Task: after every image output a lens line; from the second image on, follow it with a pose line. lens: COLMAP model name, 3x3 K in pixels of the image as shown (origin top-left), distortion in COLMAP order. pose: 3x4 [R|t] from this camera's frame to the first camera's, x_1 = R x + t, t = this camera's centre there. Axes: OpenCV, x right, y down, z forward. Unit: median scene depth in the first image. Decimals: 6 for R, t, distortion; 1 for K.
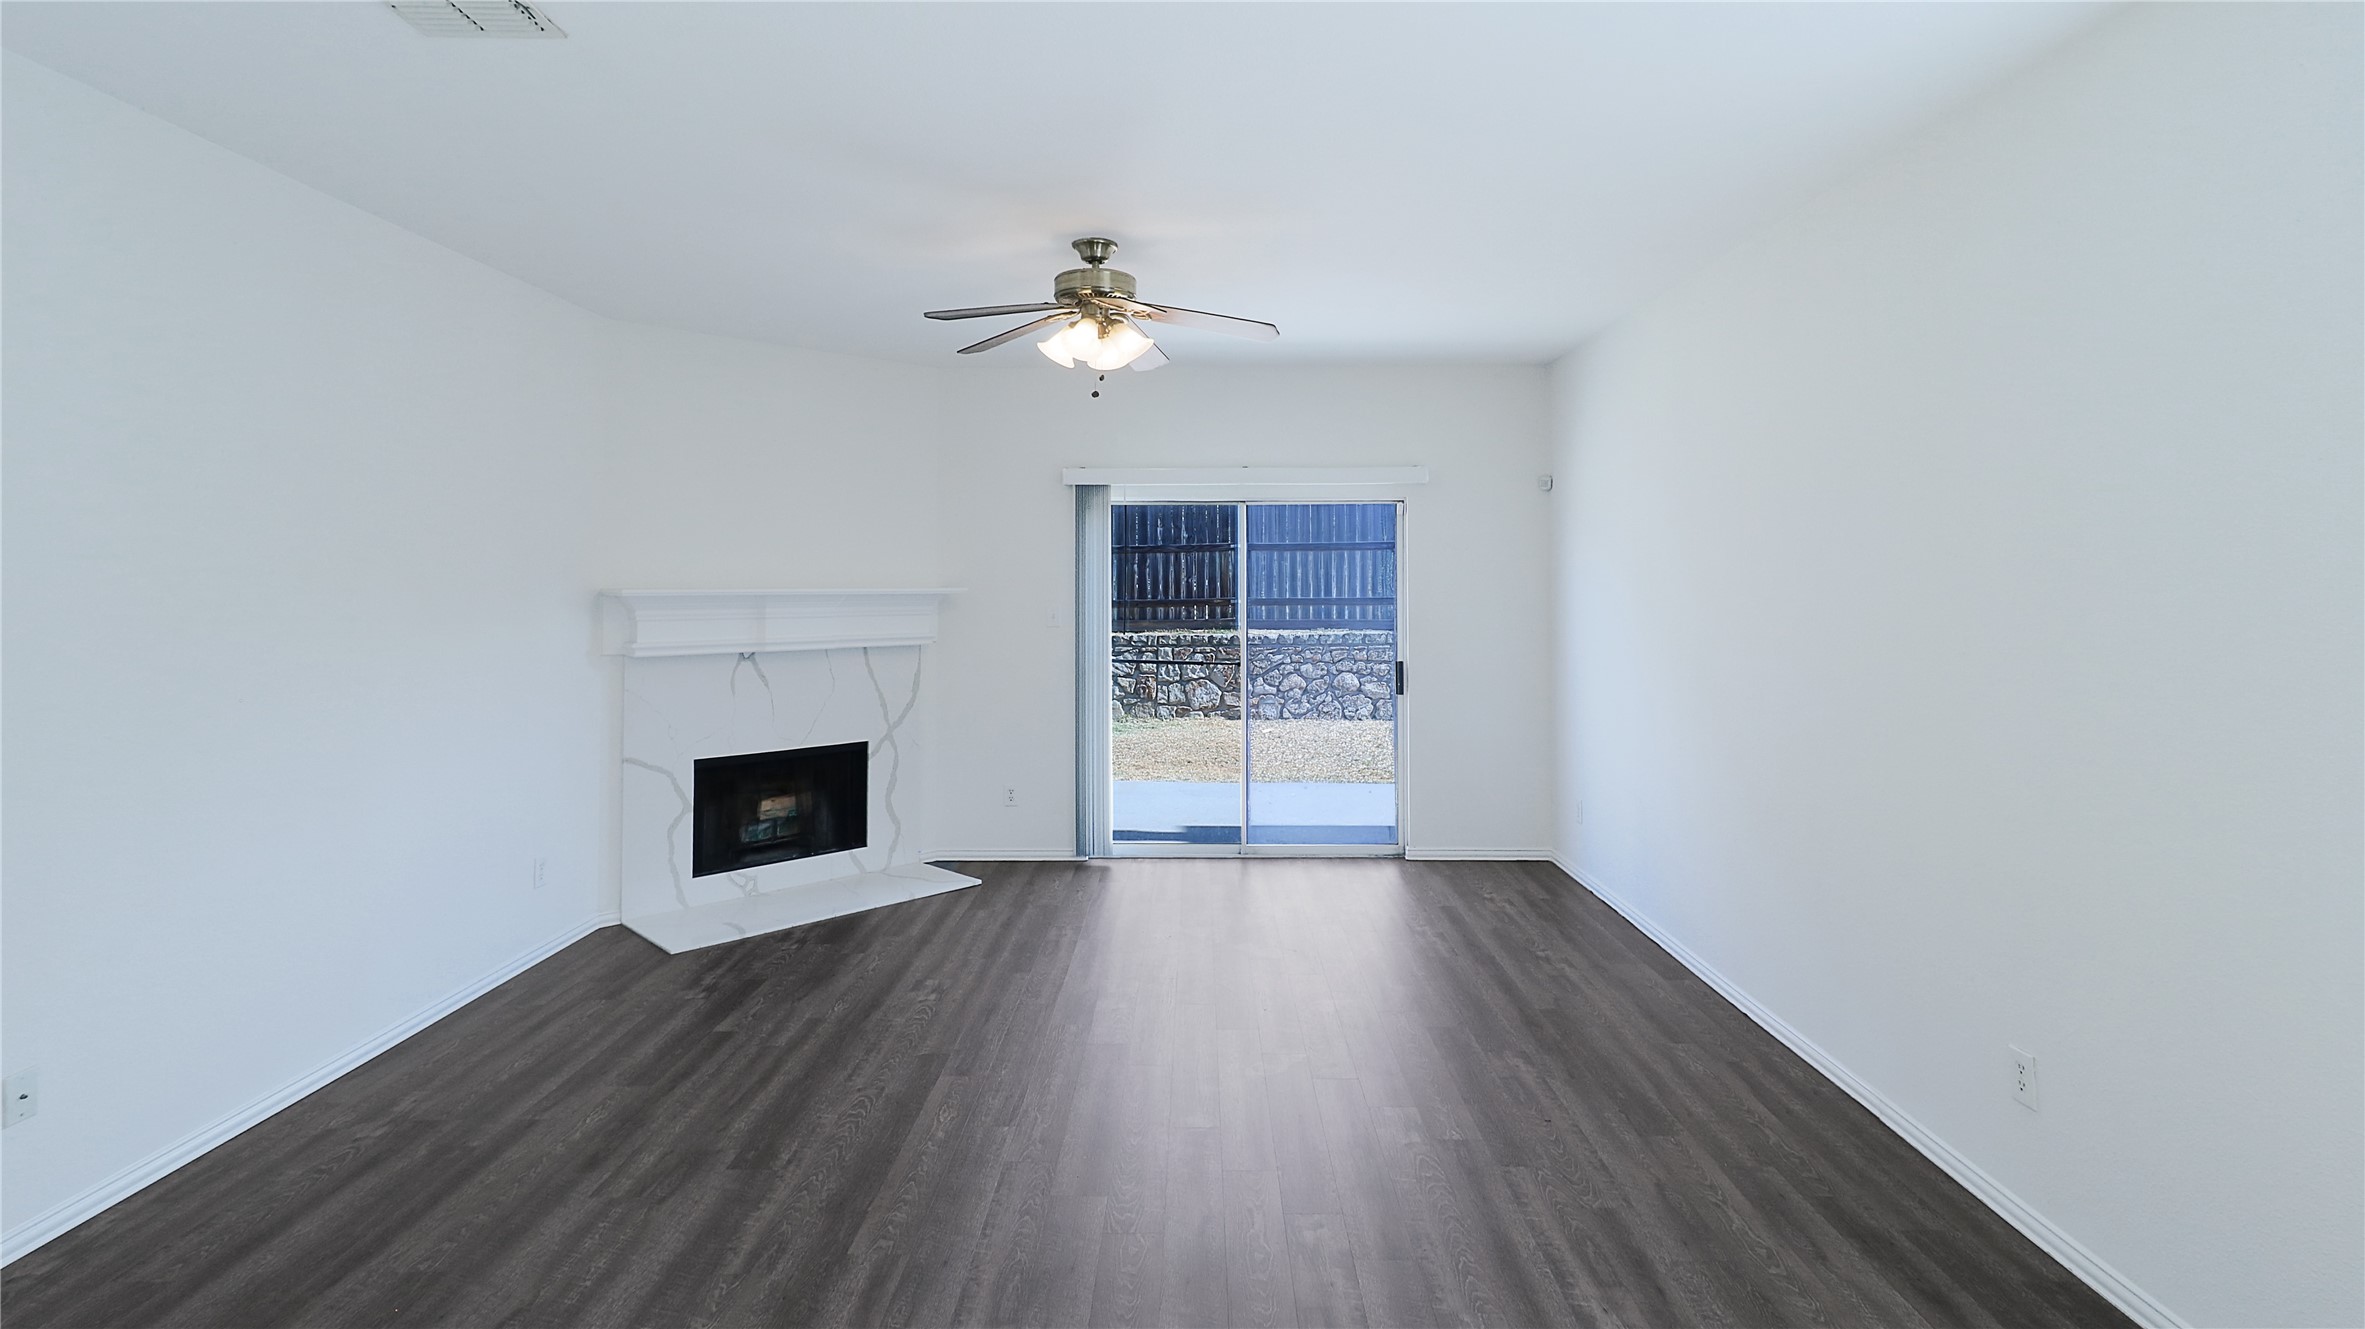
lens RADIAL K [[1123.9, 0, 1175.3], [0, 1123.9, 550.0], [0, 0, 1]] dist [0.000423, -0.000147]
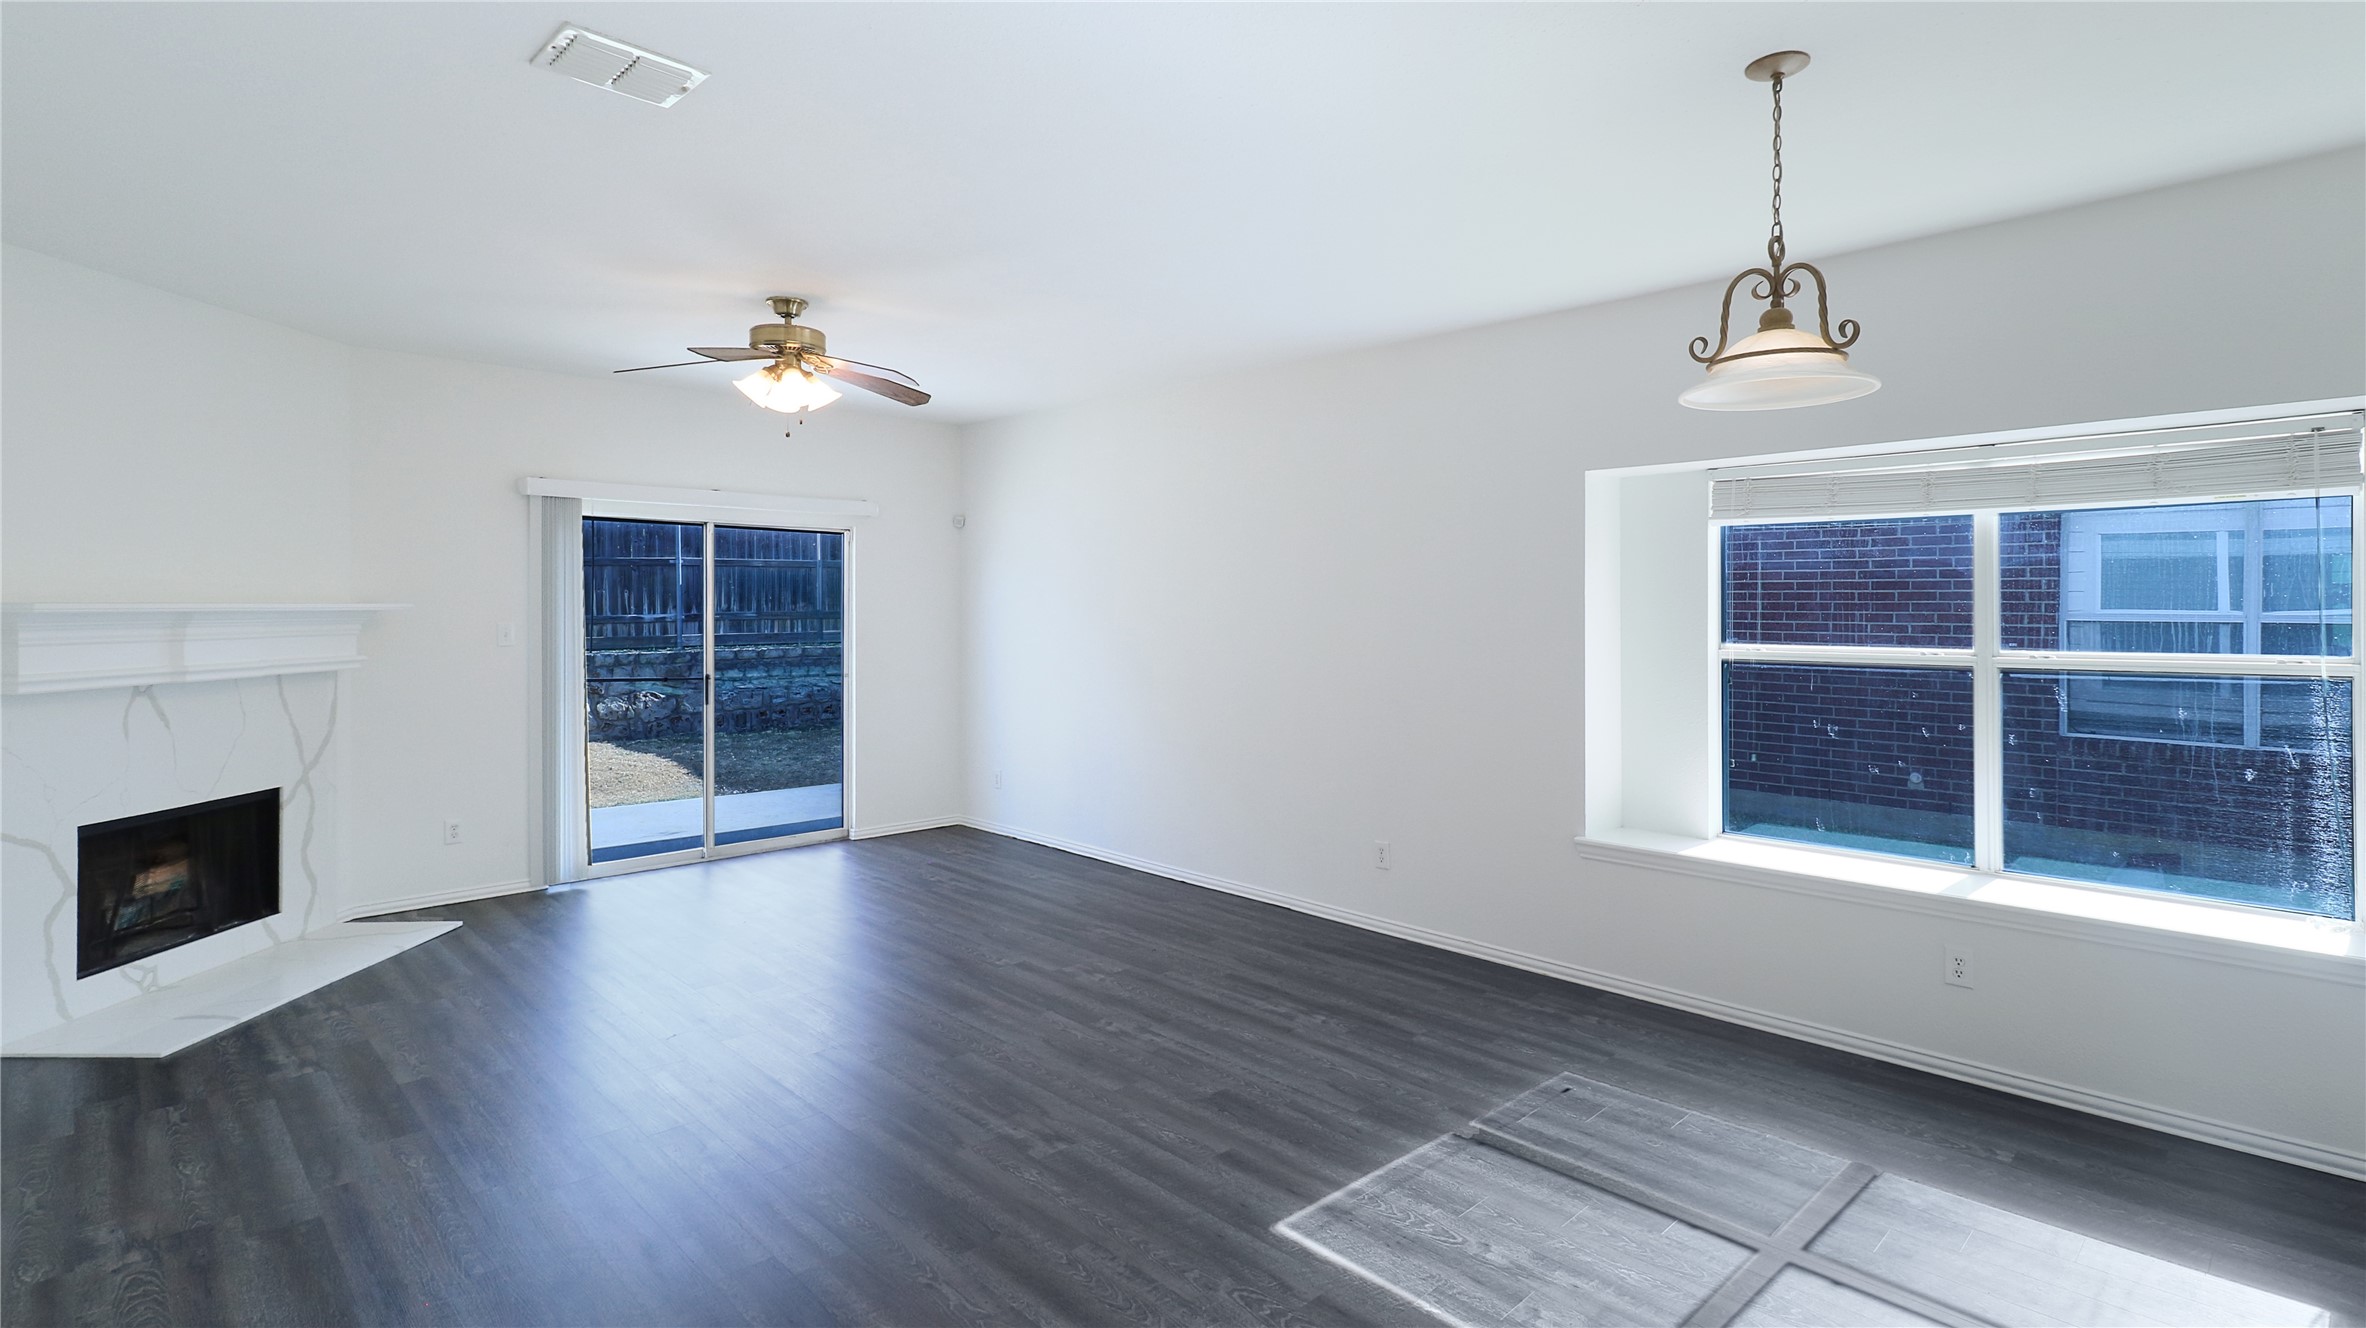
lens RADIAL K [[1137.1, 0, 1179.9], [0, 1137.1, 600.9], [0, 0, 1]] dist [-0.003372, -0.000642]
pose [[0.707368, 0.007438, 0.706806, -0.437472], [-0.027442, 0.999480, 0.016946, -0.001072], [-0.706312, -0.031384, 0.707204, -0.069728]]
